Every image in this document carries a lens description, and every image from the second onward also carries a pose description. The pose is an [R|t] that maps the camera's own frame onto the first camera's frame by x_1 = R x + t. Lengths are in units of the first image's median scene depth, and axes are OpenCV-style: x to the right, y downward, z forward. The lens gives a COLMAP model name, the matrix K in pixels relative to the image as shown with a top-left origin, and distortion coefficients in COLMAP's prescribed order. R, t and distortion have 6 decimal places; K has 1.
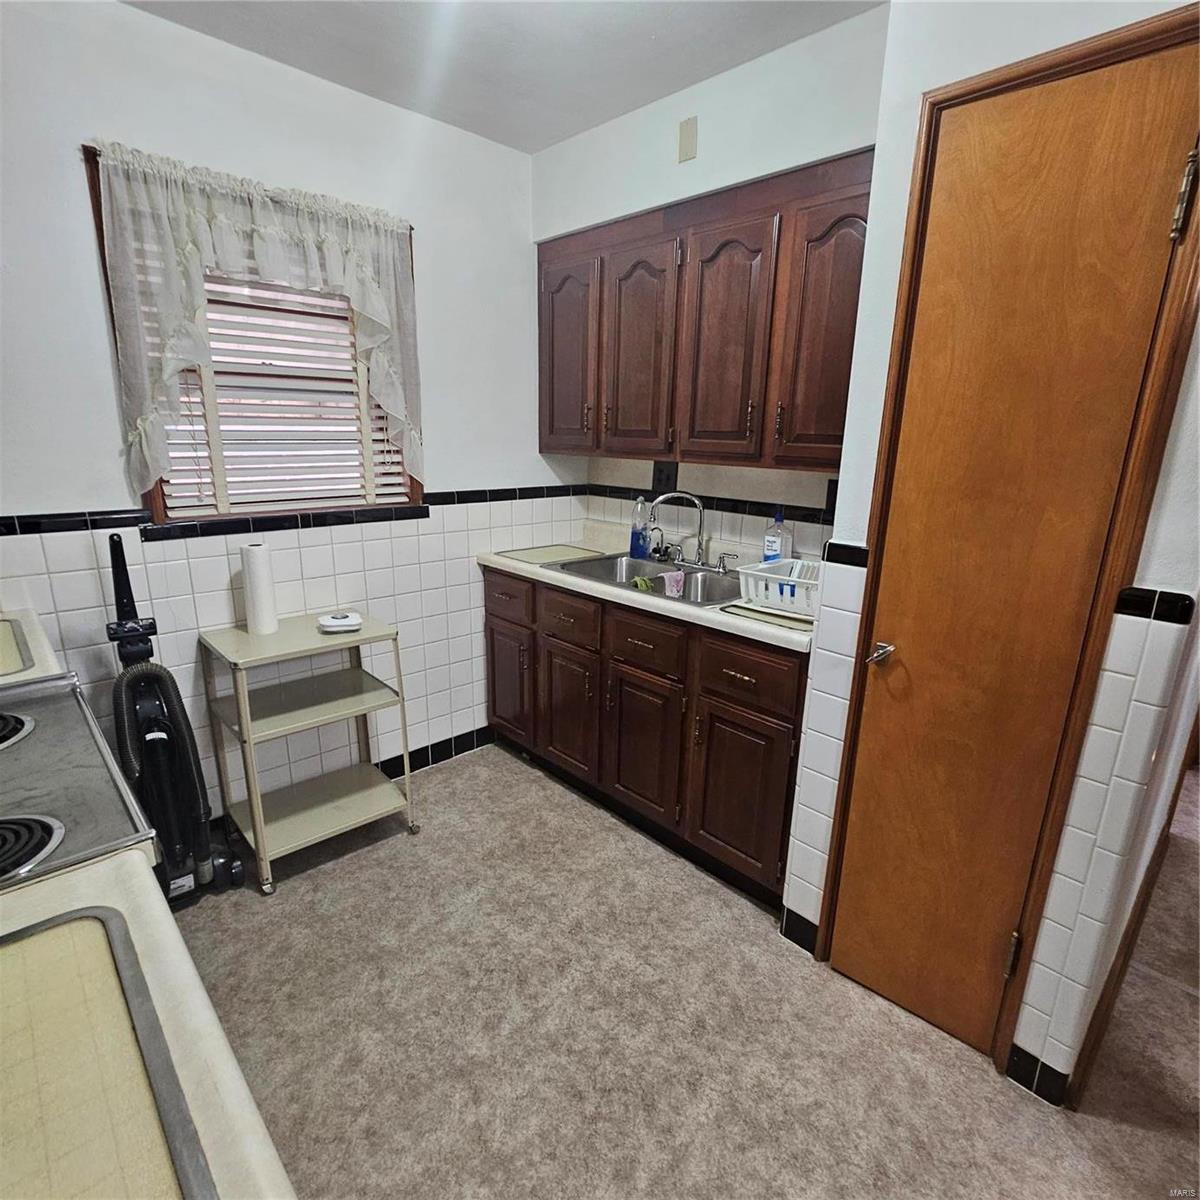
lens RADIAL K [[655.4, 0, 607.8], [0, 655.4, 600.0], [0, 0, 1]] dist [-0.001090, -0.000349]
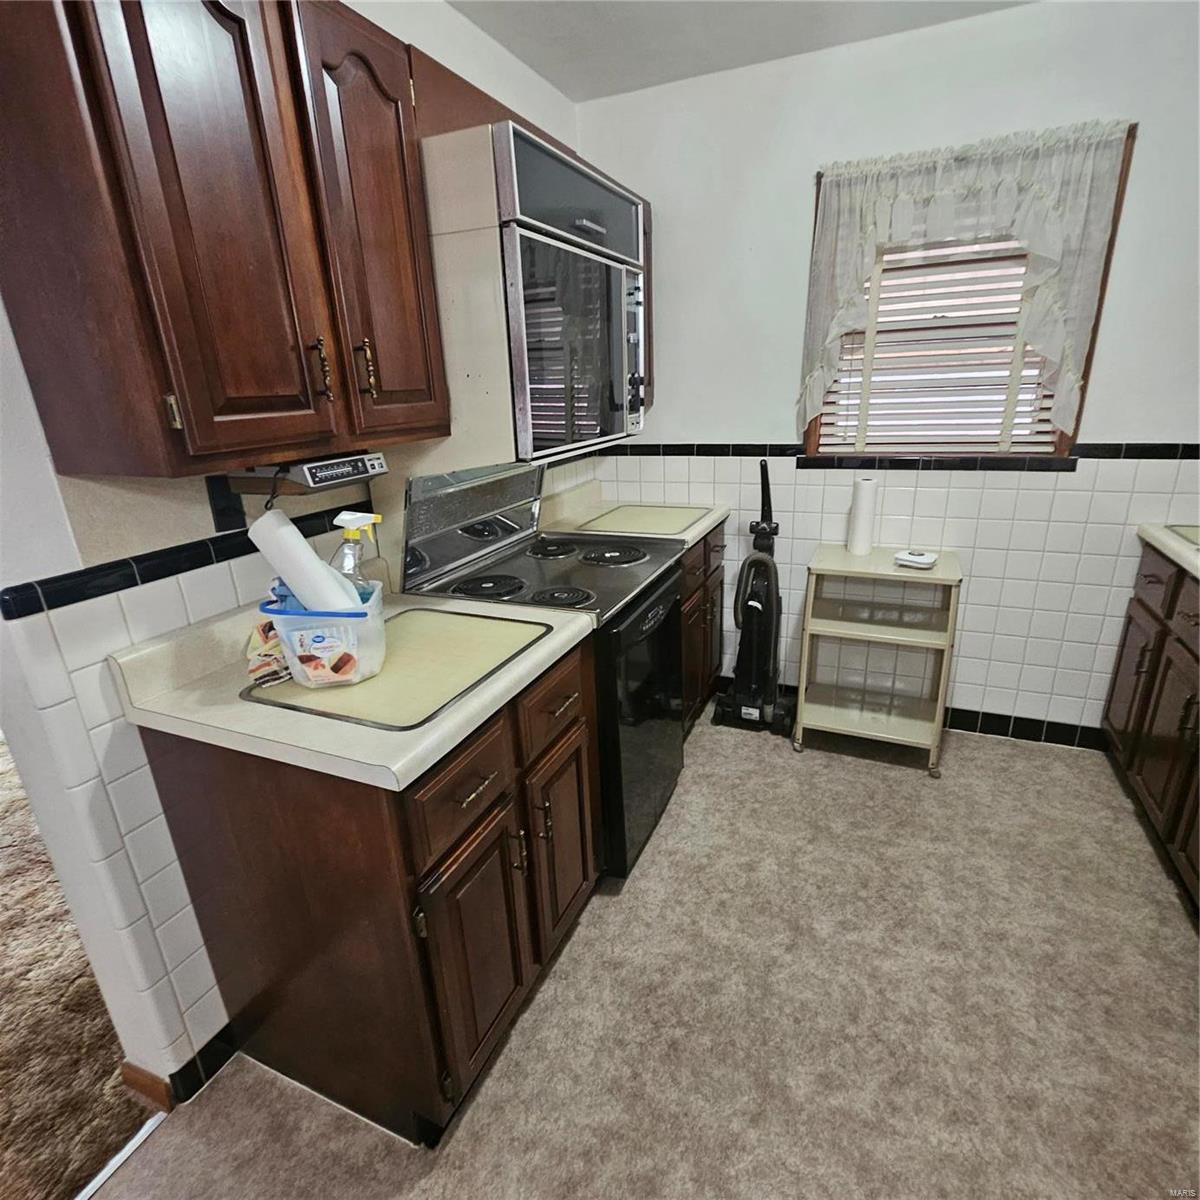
lens RADIAL K [[655.4, 0, 607.8], [0, 655.4, 600.0], [0, 0, 1]] dist [-0.001090, -0.000349]
pose [[0.392883, 0.255743, -0.883311, 0.374068], [-0.186747, 0.962724, 0.195673, -0.017749], [0.900427, 0.088079, 0.425997, 0.086558]]
